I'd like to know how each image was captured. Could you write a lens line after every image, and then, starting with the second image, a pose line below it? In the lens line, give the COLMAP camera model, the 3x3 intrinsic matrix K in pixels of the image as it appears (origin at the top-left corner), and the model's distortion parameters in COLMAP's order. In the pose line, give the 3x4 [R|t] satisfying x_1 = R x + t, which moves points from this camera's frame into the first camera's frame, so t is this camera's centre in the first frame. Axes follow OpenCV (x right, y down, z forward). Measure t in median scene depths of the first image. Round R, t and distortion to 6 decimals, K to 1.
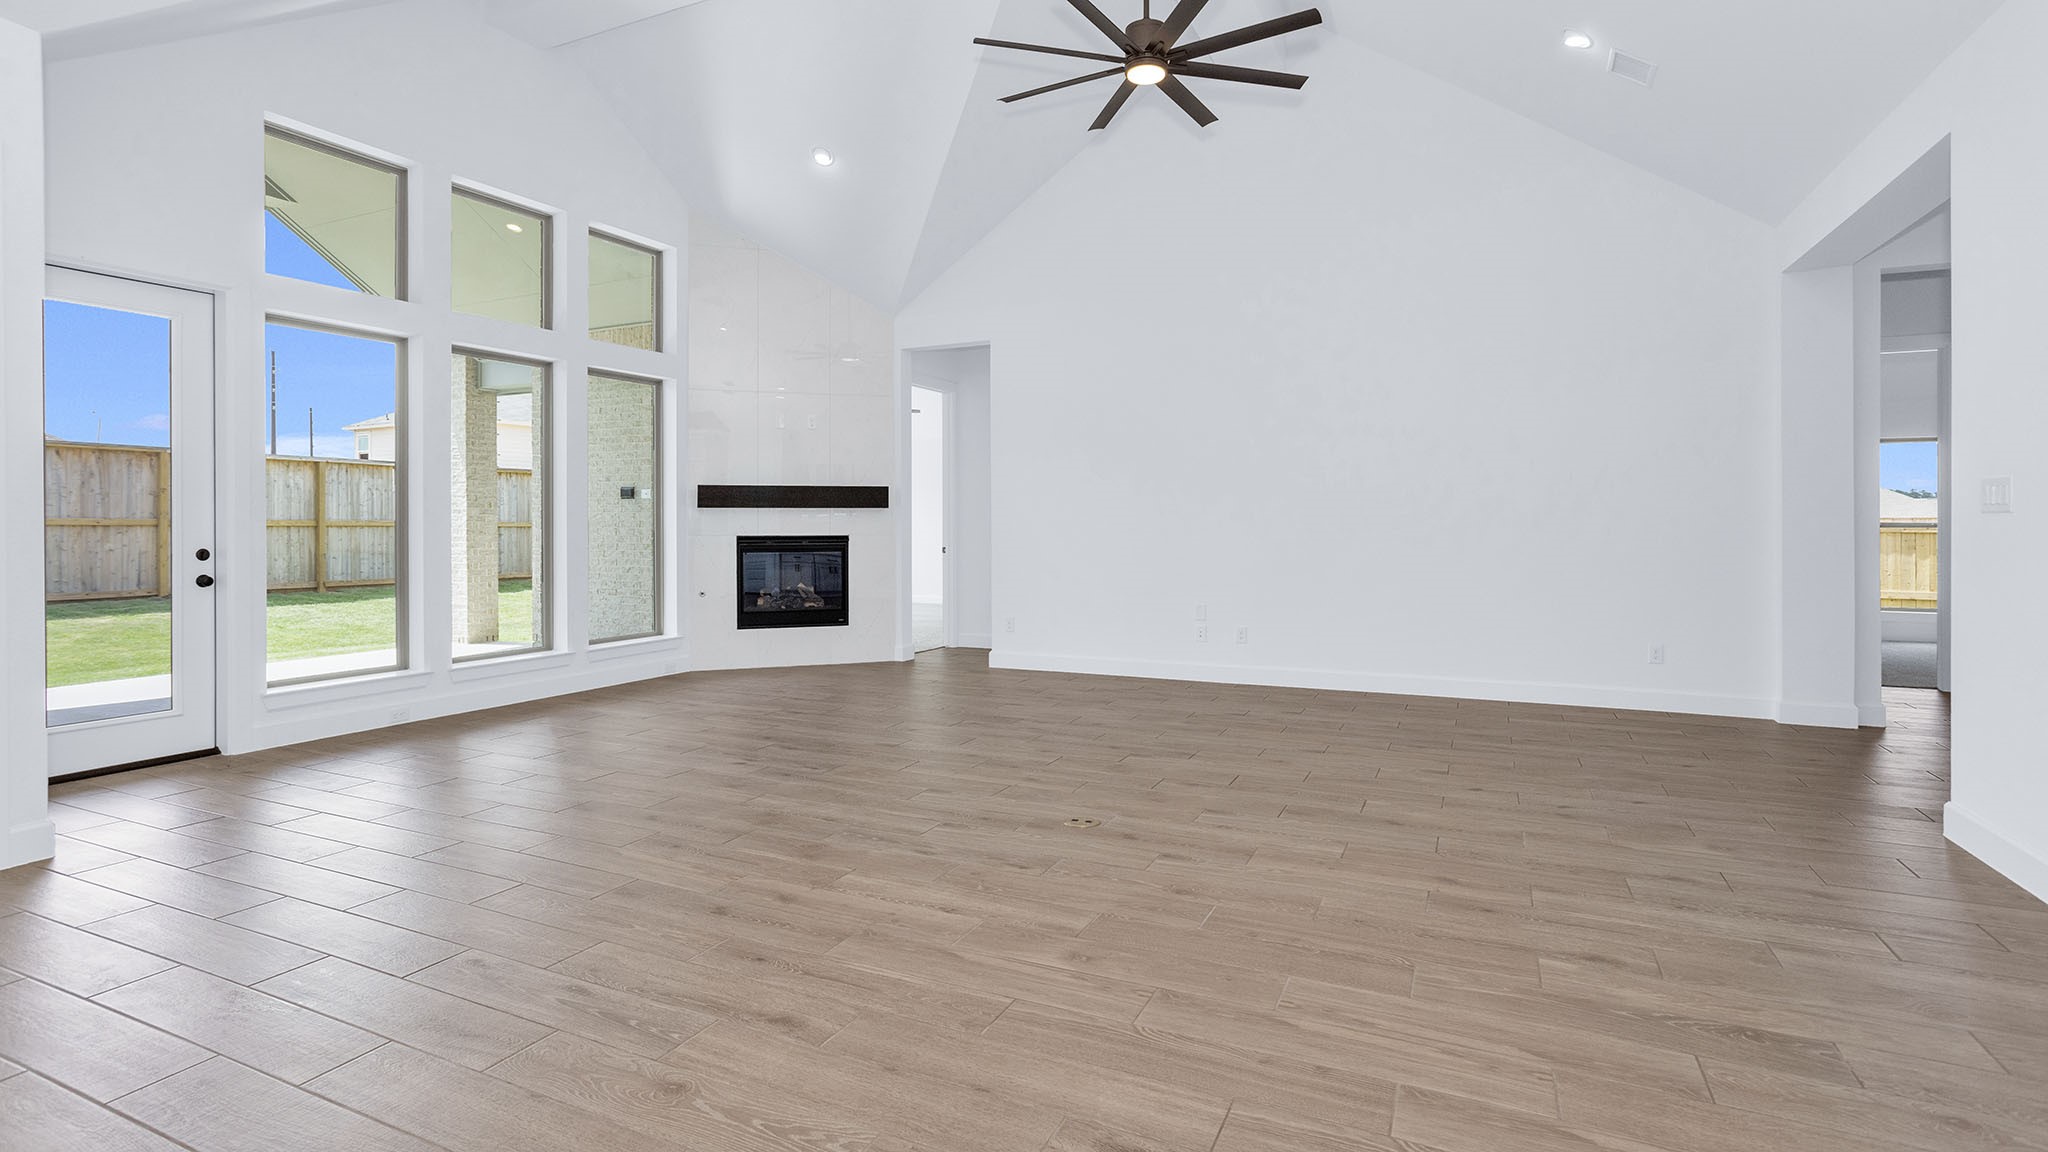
lens RADIAL K [[975.4, 0, 1046.3], [0, 975.4, 540.5], [0, 0, 1]] dist [-0.016937, 0.005238]
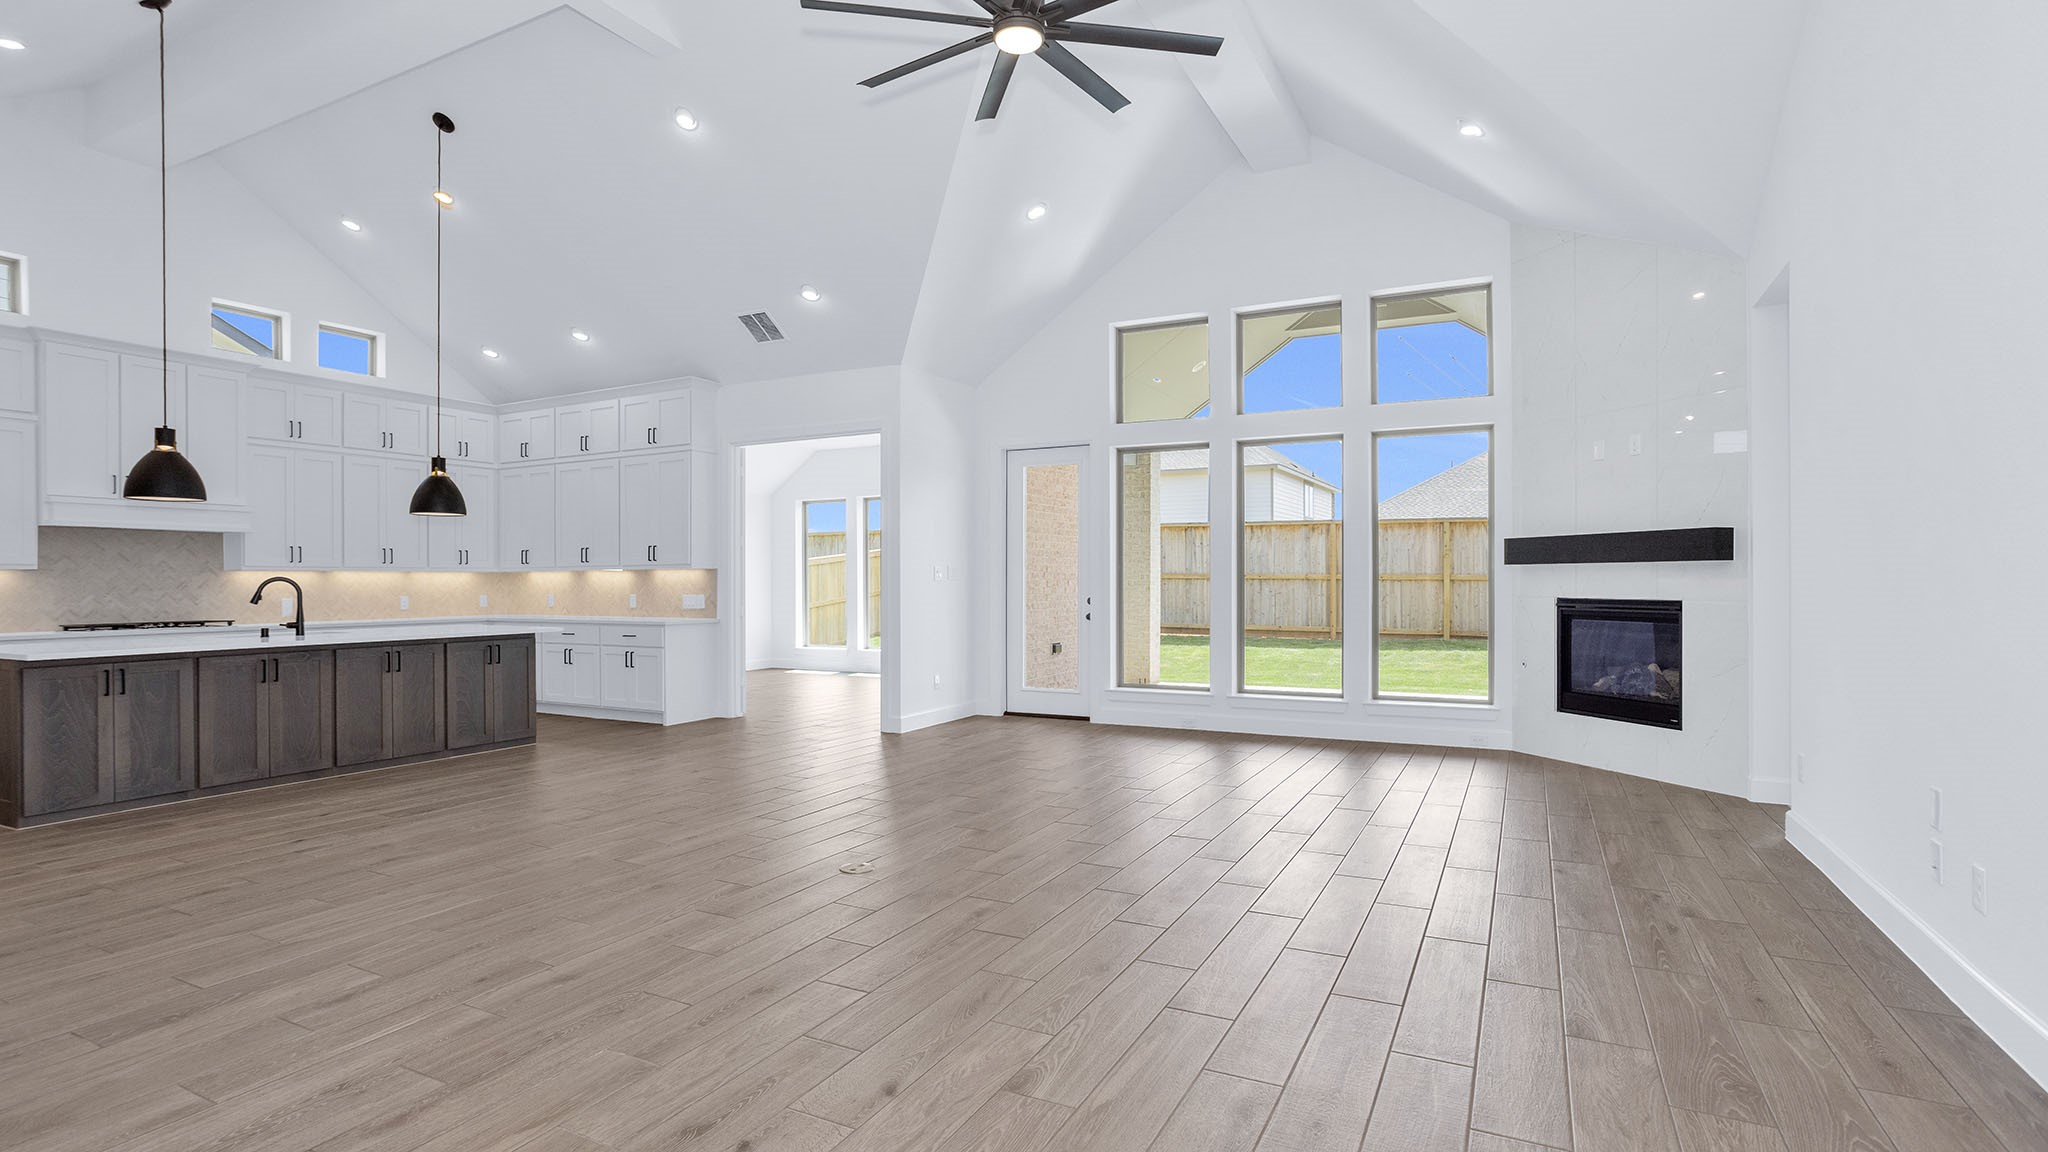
lens RADIAL K [[975.4, 0, 1017.7], [0, 975.4, 578.7], [0, 0, 1]] dist [-0.016937, 0.005238]
pose [[-0.056601, -0.004414, -0.998387, 1.588205], [-0.013207, 0.999906, -0.003672, -0.037528], [0.998309, 0.012978, -0.056654, 1.792126]]
